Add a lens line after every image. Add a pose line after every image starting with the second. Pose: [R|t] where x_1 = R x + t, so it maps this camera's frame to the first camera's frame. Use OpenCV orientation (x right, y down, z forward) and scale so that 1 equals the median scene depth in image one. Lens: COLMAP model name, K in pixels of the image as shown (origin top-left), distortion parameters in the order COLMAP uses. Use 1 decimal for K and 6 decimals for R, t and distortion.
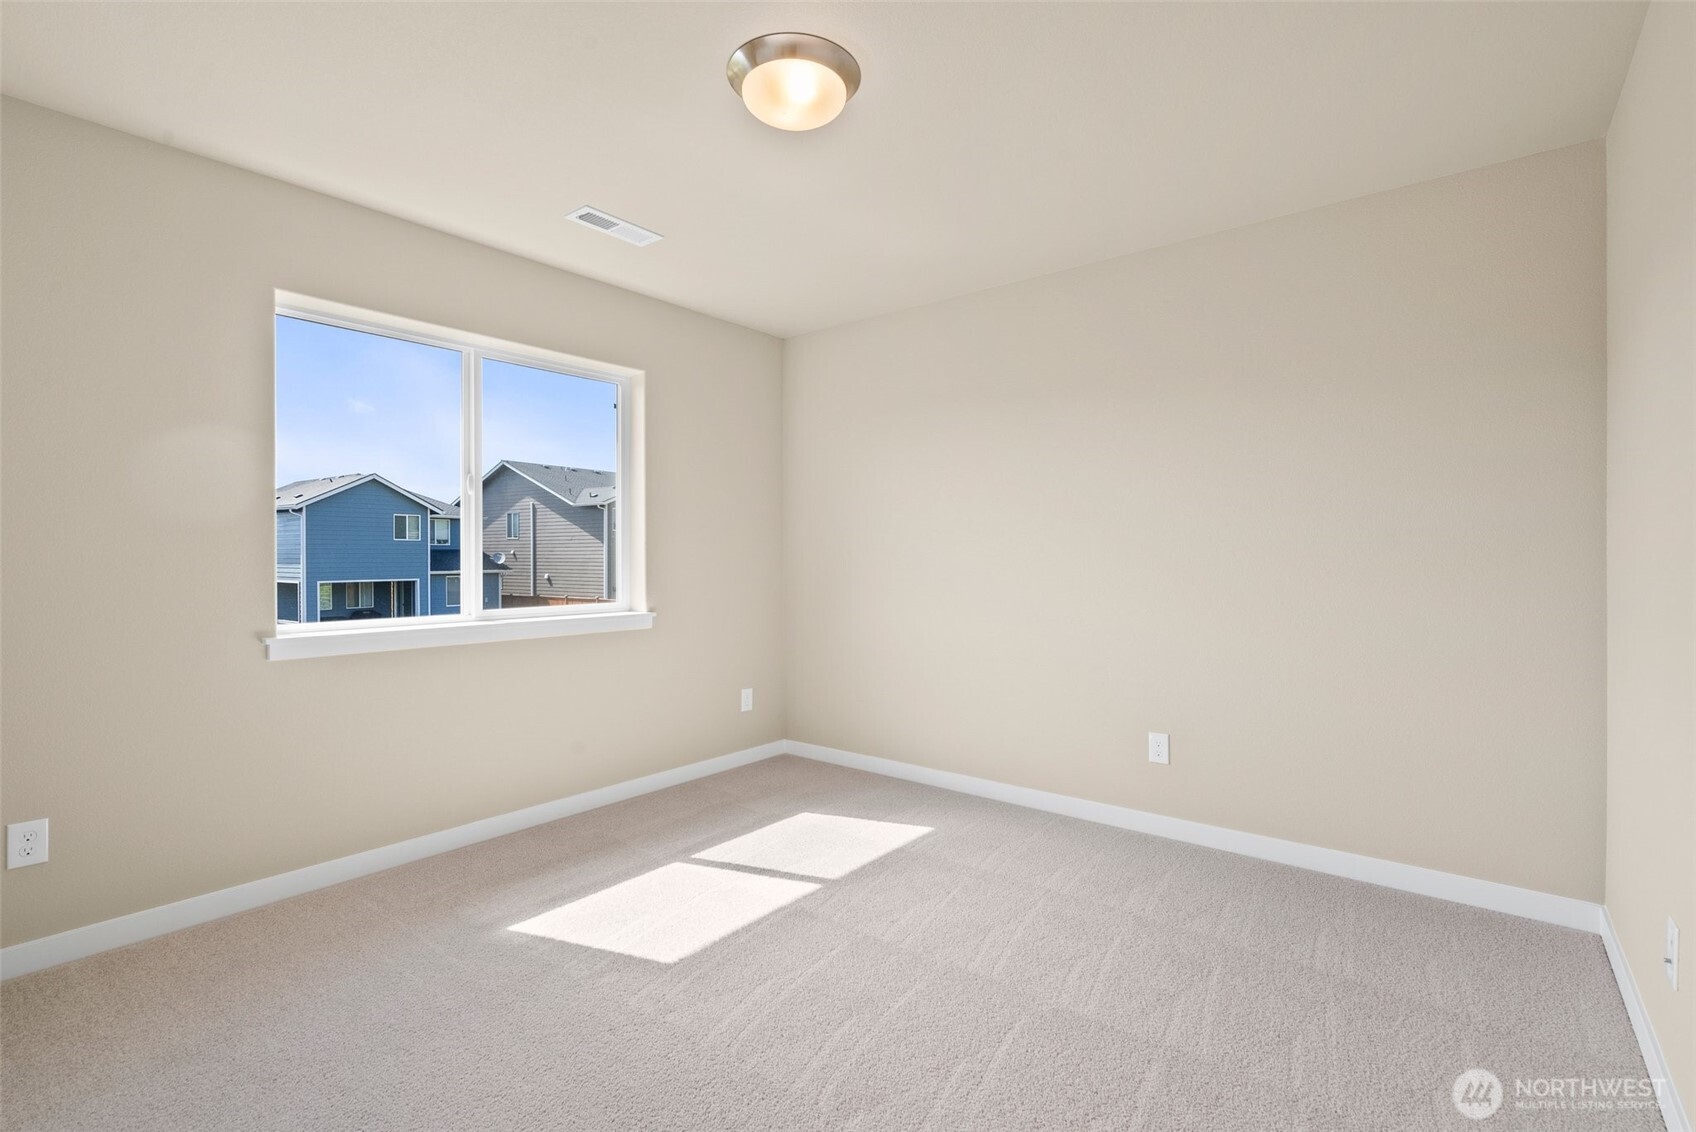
lens RADIAL K [[778.4, 0, 851.4], [0, 778.4, 559.8], [0, 0, 1]] dist [-0.000477, 0.000317]
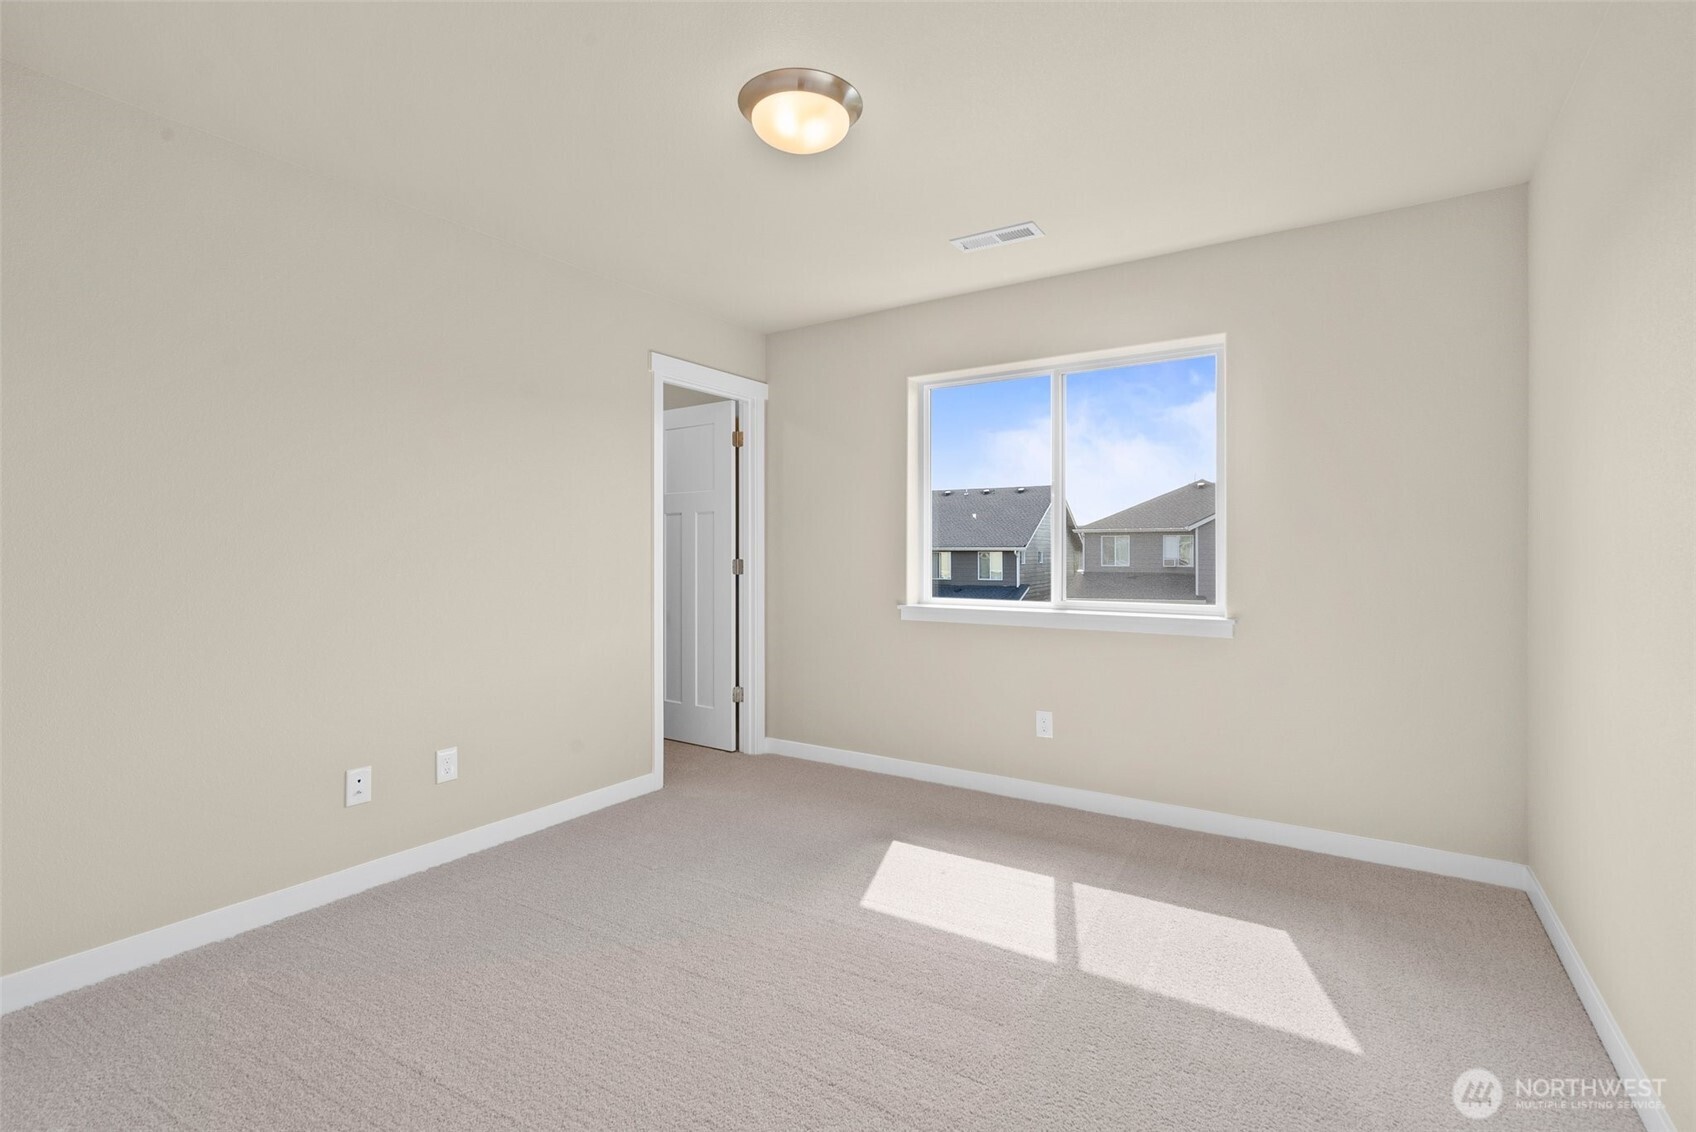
lens RADIAL K [[778.4, 0, 851.4], [0, 778.4, 559.8], [0, 0, 1]] dist [-0.000477, 0.000317]
pose [[0.101062, 0.010418, -0.994826, 0.682556], [-0.006901, 0.999928, 0.009770, -0.002560], [0.994856, 0.005878, 0.101127, 0.659925]]
